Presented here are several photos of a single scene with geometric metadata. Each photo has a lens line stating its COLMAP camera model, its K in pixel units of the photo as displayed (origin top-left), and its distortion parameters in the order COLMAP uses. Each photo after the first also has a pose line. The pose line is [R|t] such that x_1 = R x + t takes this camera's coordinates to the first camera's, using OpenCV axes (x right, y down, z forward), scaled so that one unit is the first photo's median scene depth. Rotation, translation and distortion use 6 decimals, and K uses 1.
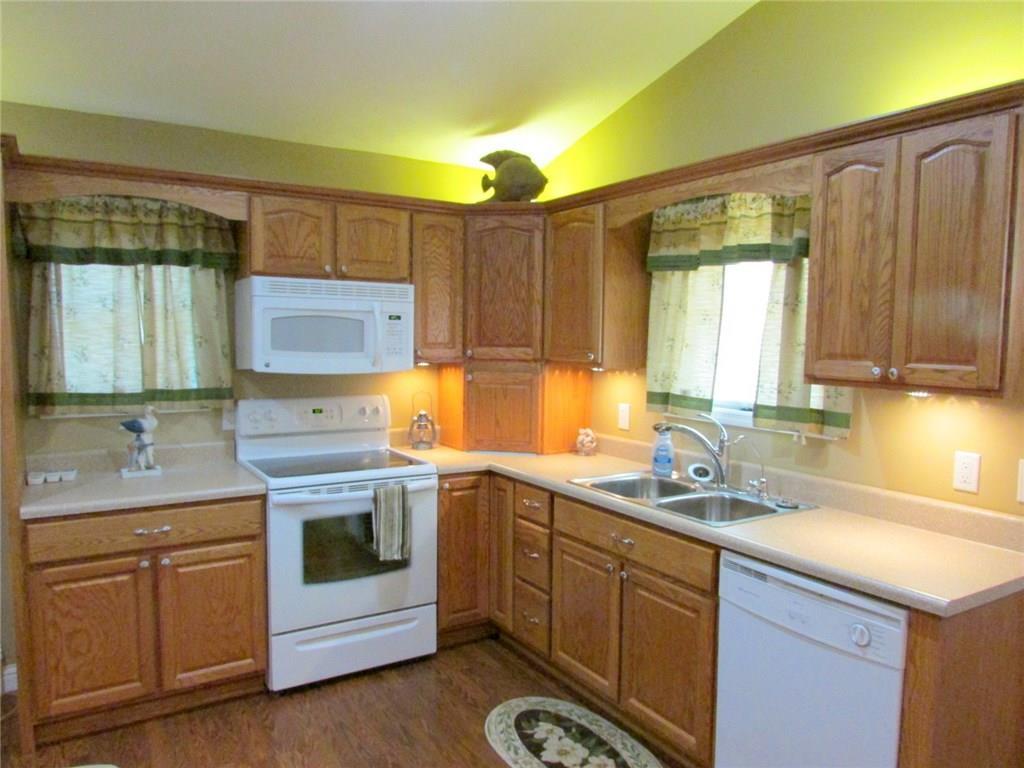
lens RADIAL K [[735.1, 0, 512.5], [0, 735.1, 386.1], [0, 0, 1]] dist [-0.024212, 0.007733]
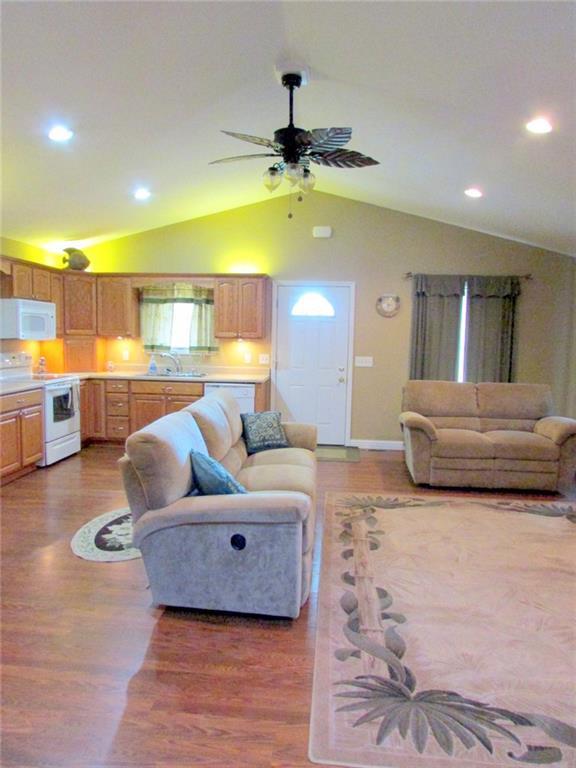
lens RADIAL K [[551.3, 0, 288.0], [0, 551.3, 384.0], [0, 0, 1]] dist [-0.024212, 0.007733]
pose [[0.594913, -0.073708, 0.800403, -1.271091], [0.047427, 0.997271, 0.056586, 0.067013], [-0.802390, 0.004297, 0.596785, -0.760798]]
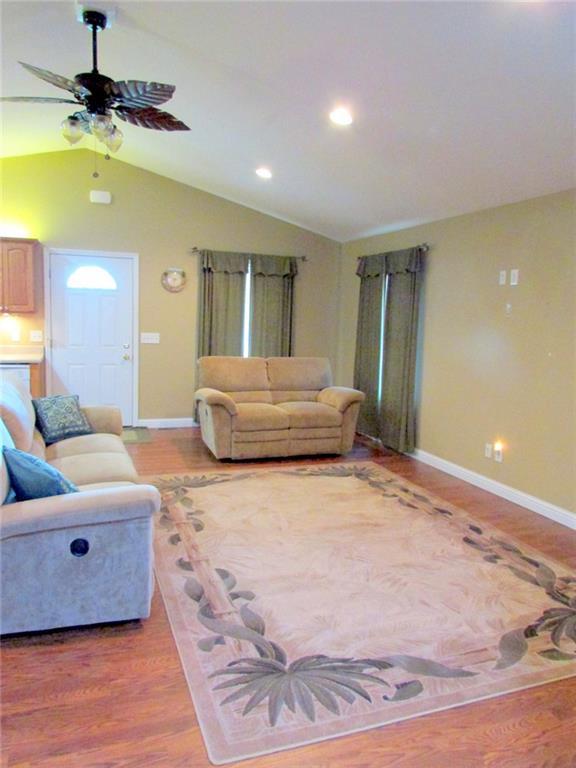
lens RADIAL K [[547.8, 0, 288.0], [0, 547.8, 384.0], [0, 0, 1]] dist [-0.025865, 0.000236]
pose [[0.189889, -0.126665, 0.973601, -1.288480], [0.040966, 0.991802, 0.121043, 0.059022], [-0.980951, 0.016900, 0.193521, -0.610624]]
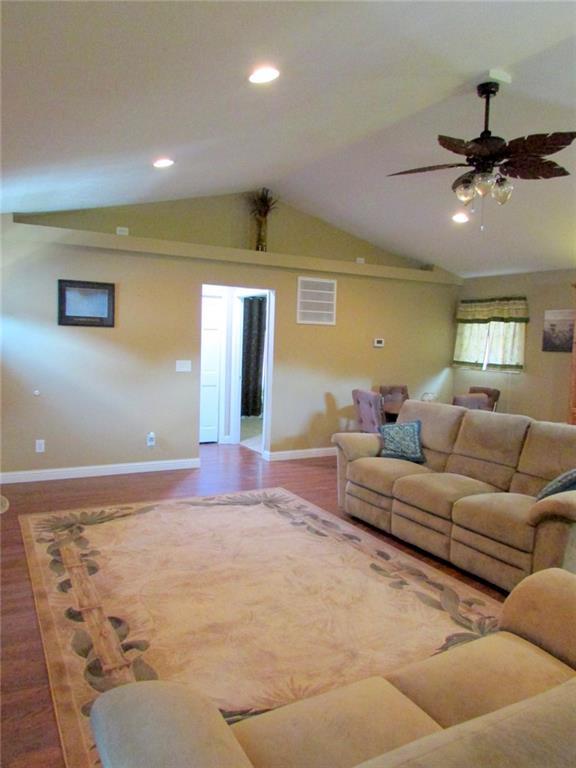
lens RADIAL K [[555.7, 0, 283.2], [0, 555.7, 380.1], [0, 0, 1]] dist [-0.037009, 0.007671]
pose [[-0.046874, 0.073100, -0.996222, 0.939160], [-0.111903, 0.990657, 0.077957, 0.041014], [0.992613, 0.115134, -0.038255, -0.381164]]
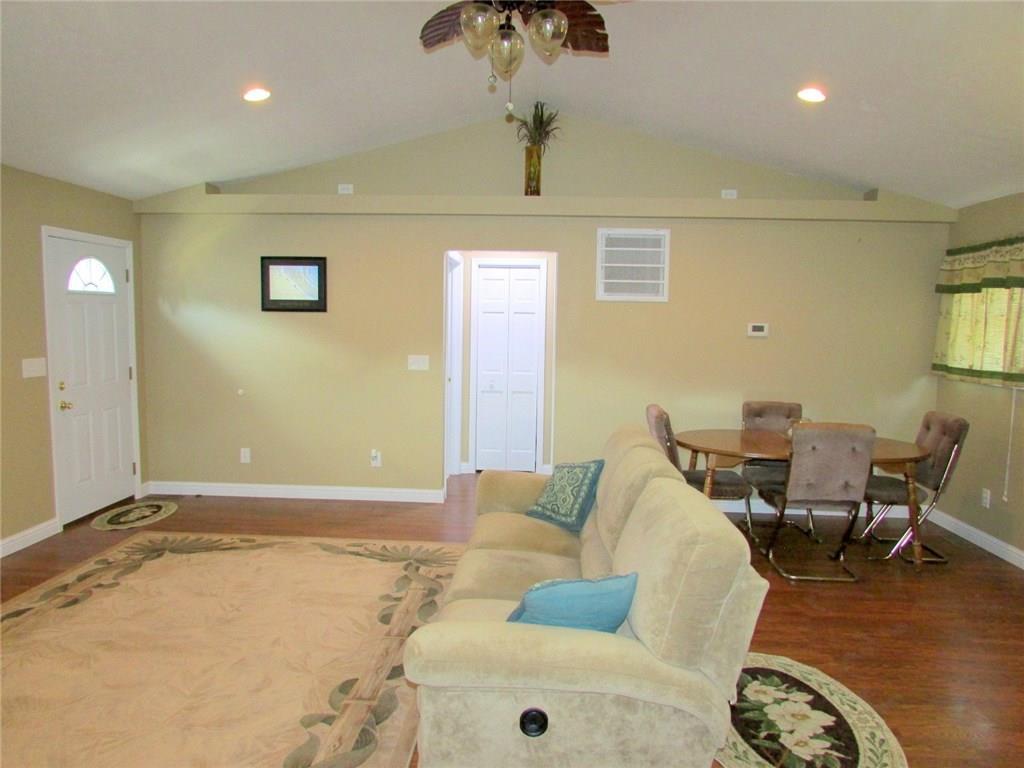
lens RADIAL K [[741.4, 0, 516.9], [0, 741.4, 392.1], [0, 0, 1]] dist [-0.011288, 0.000083]
pose [[-0.569996, 0.067482, -0.818871, 0.439875], [-0.085606, 0.986320, 0.140869, -0.037018], [0.817175, 0.150395, -0.556422, 0.485255]]
